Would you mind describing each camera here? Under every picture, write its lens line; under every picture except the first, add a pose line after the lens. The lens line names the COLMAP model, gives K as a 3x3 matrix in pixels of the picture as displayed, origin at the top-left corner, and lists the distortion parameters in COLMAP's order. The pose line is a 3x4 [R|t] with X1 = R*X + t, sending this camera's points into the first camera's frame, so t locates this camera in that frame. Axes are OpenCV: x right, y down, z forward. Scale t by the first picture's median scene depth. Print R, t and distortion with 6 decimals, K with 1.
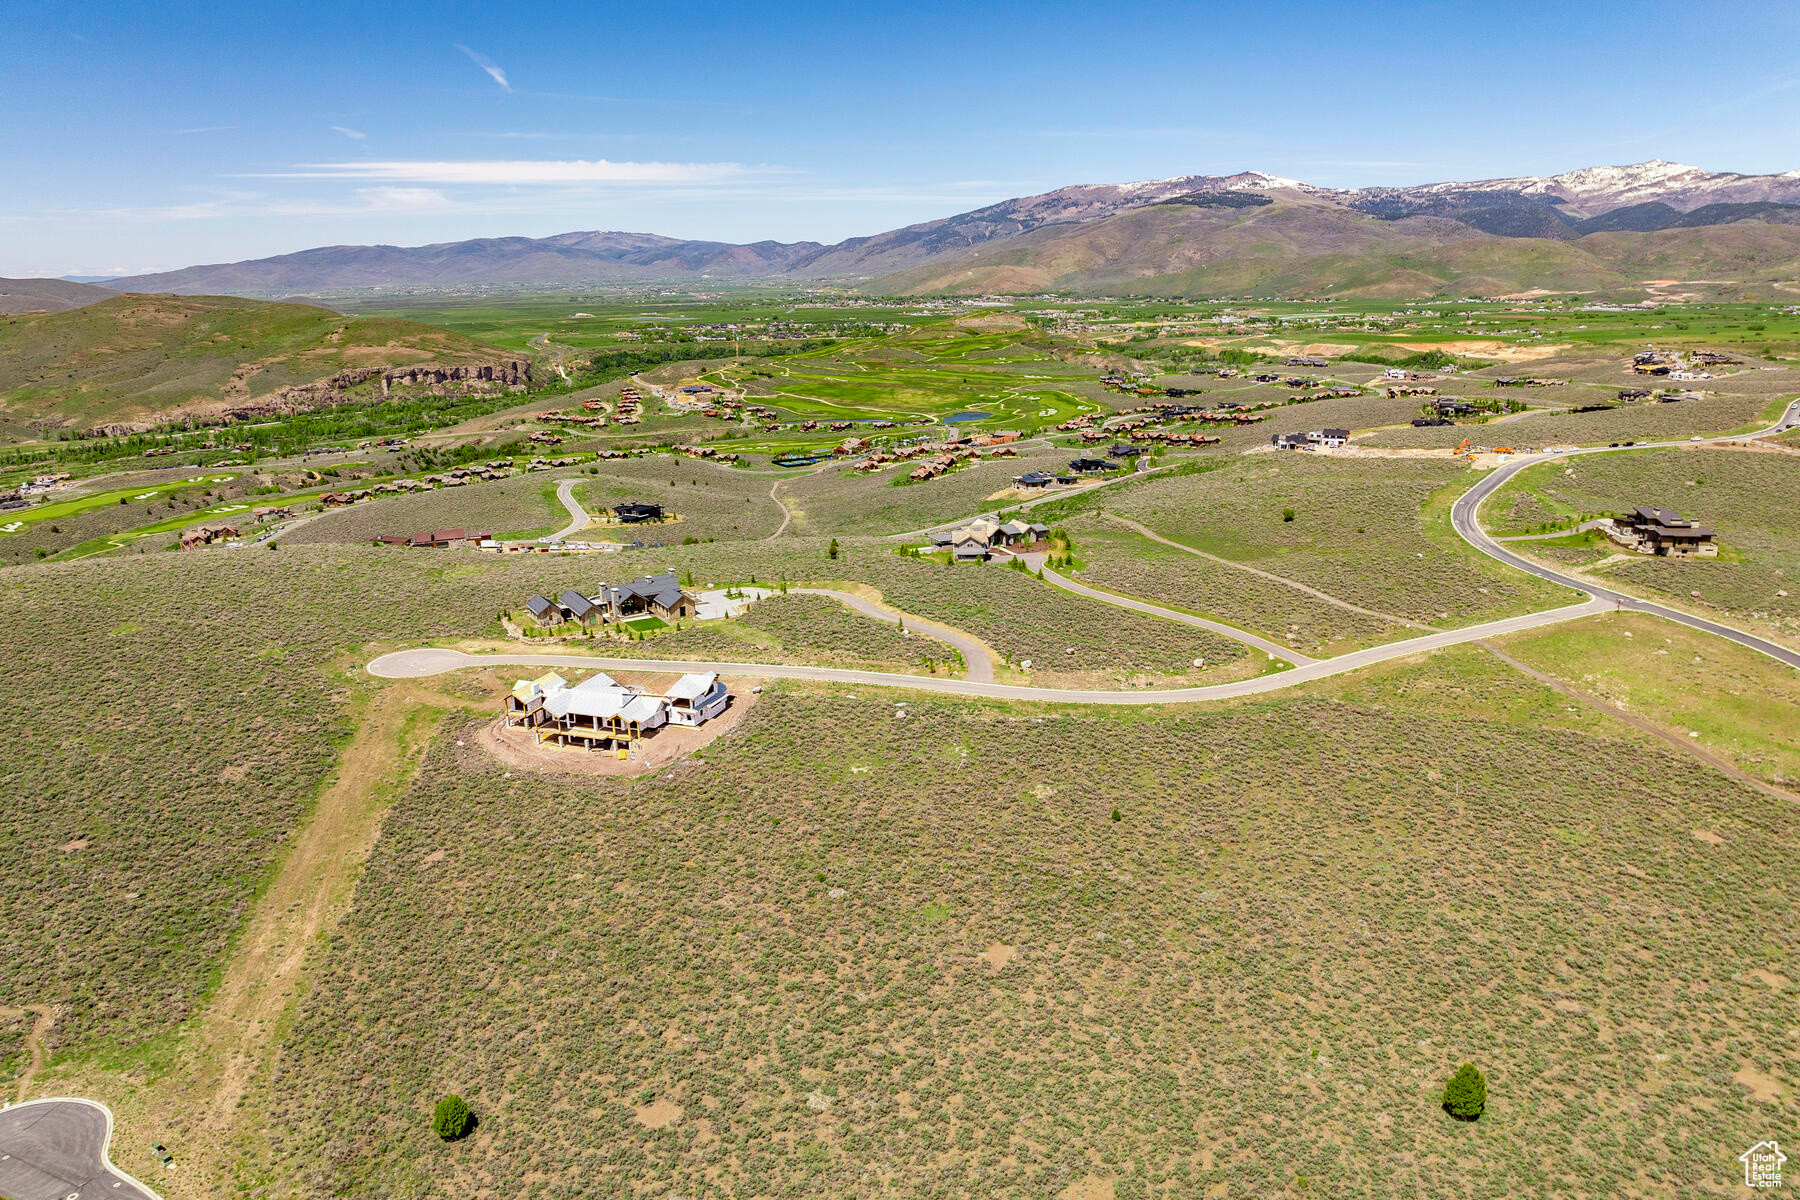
lens RADIAL K [[1267.5, 0, 909.7], [0, 1267.5, 598.9], [0, 0, 1]] dist [-0.041260, 0.006934]
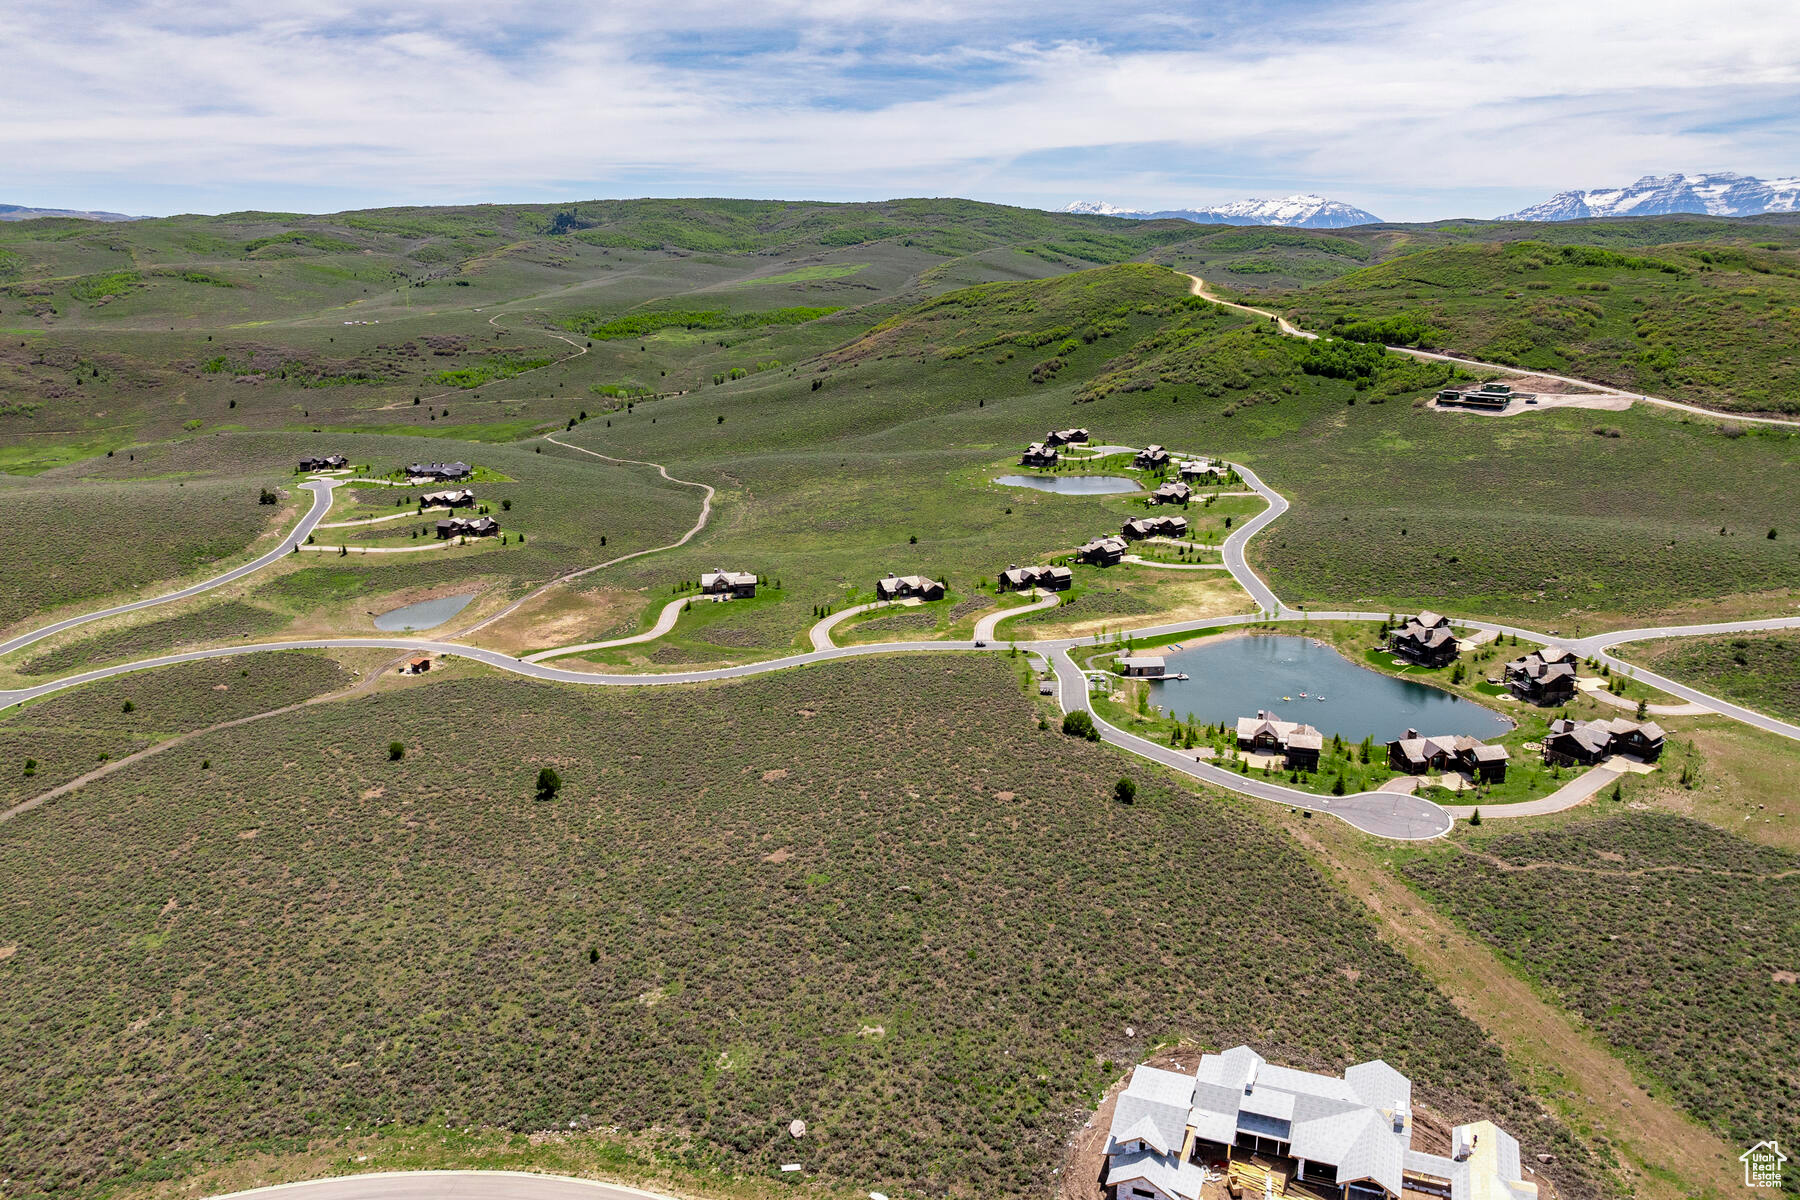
lens RADIAL K [[1267.5, 0, 909.7], [0, 1267.5, 598.9], [0, 0, 1]] dist [-0.041260, 0.006934]
pose [[-0.998562, 0.016212, 0.051106, -0.012204], [0.040296, 0.855706, 0.515890, -0.054983], [-0.035368, 0.517208, -0.855129, 0.179197]]
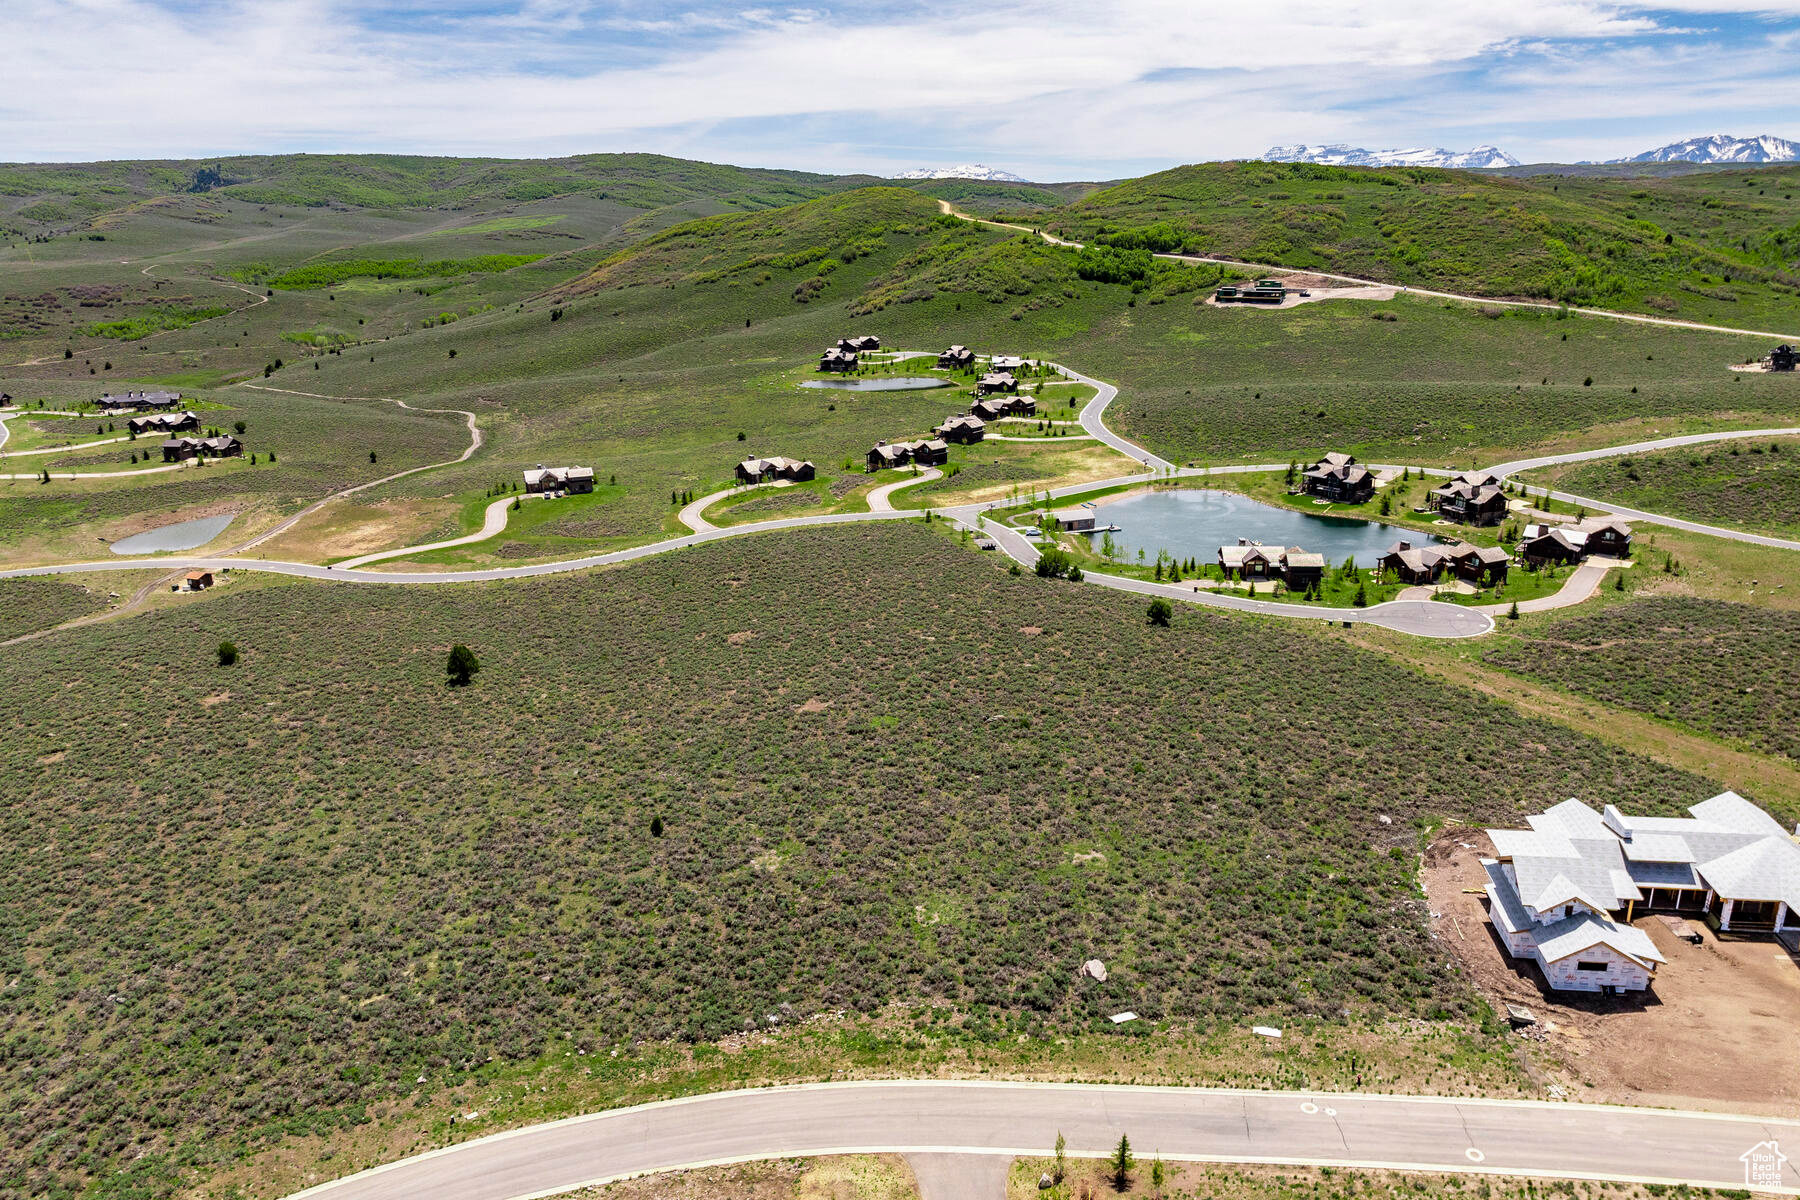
lens RADIAL K [[1267.5, 0, 909.7], [0, 1267.5, 598.9], [0, 0, 1]] dist [-0.041260, 0.006934]
pose [[-0.979424, 0.088572, -0.181341, 0.015724], [-0.022818, 0.844187, 0.535563, -0.031481], [0.200521, 0.528681, -0.824795, 0.166034]]
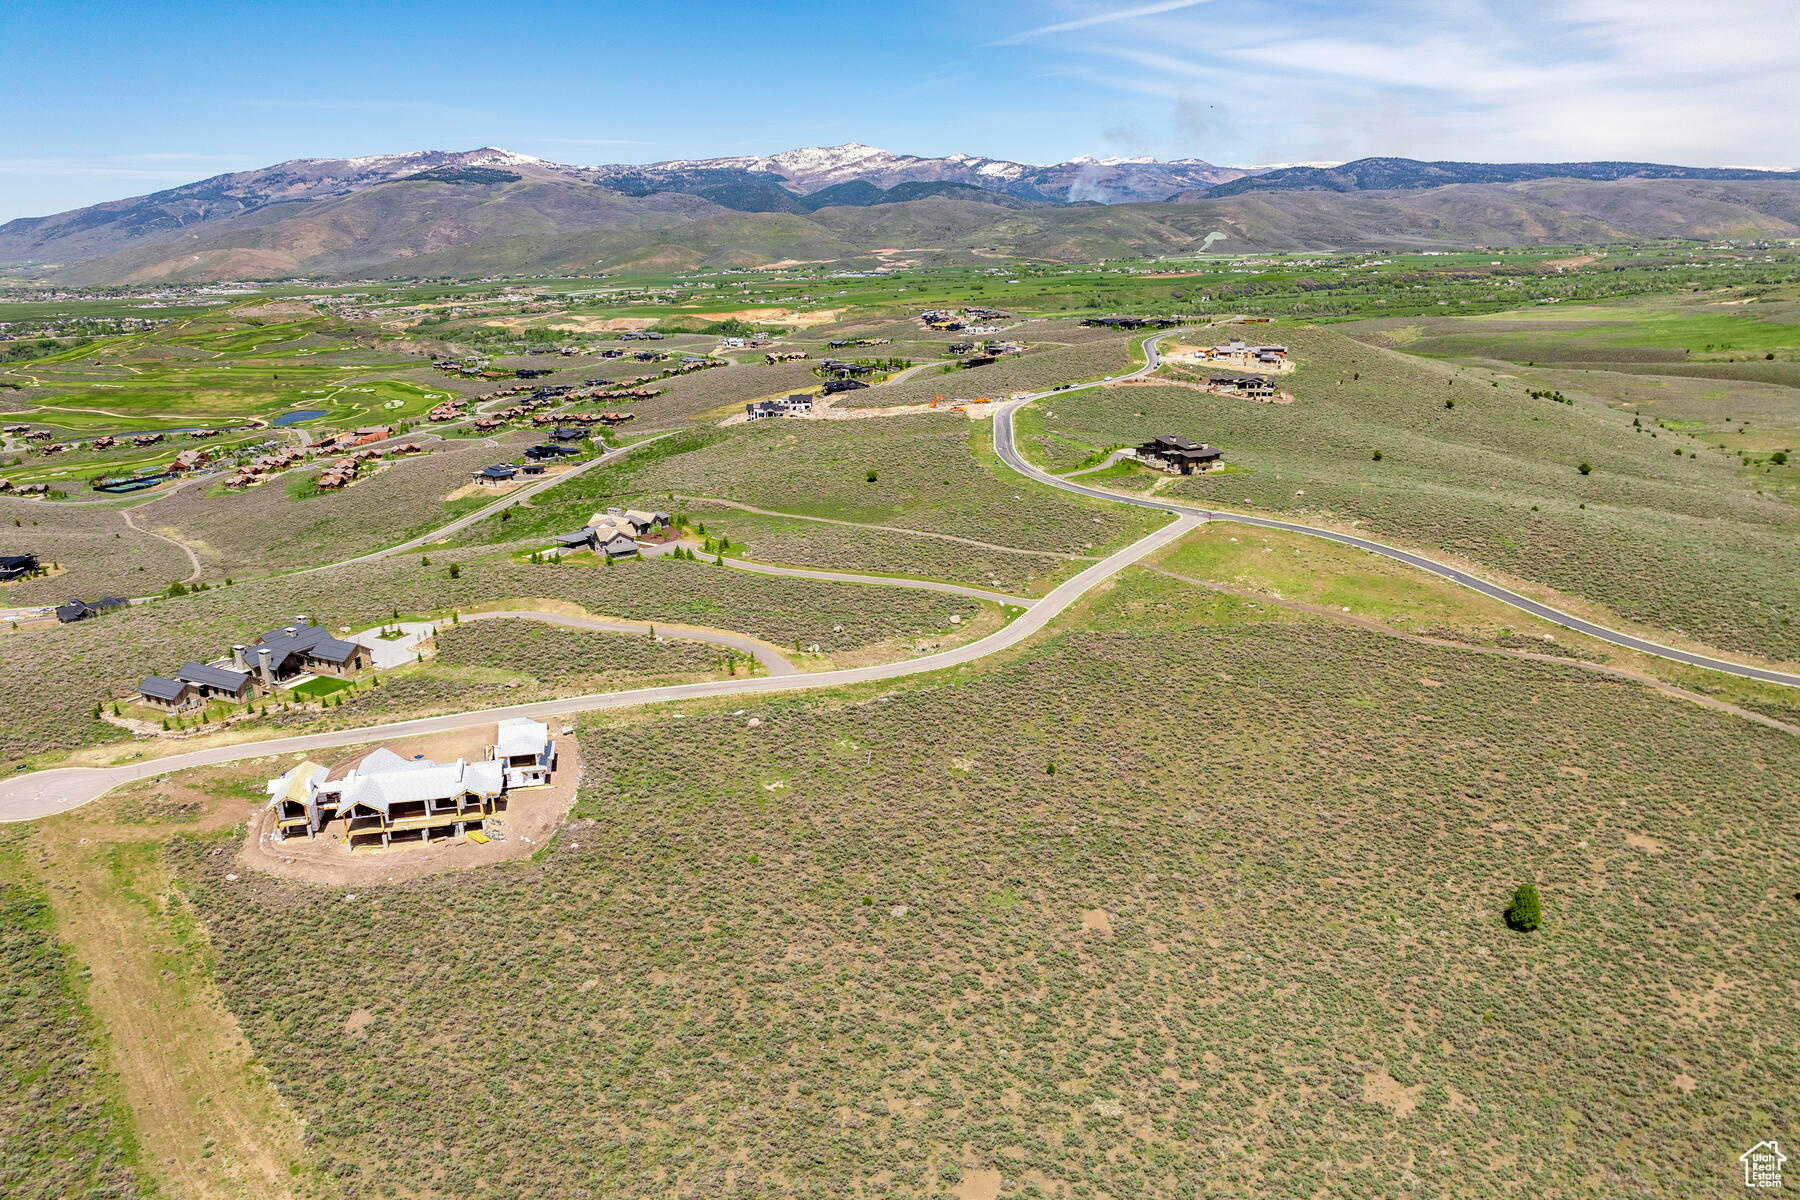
lens RADIAL K [[1264.9, 0, 912.5], [0, 1264.9, 595.9], [0, 0, 1]] dist [-0.036960, 0.003054]
pose [[0.843578, -0.150827, 0.515390, -0.048357], [0.143009, 0.988186, 0.055115, -0.004440], [-0.517614, 0.027212, 0.855182, 0.019474]]
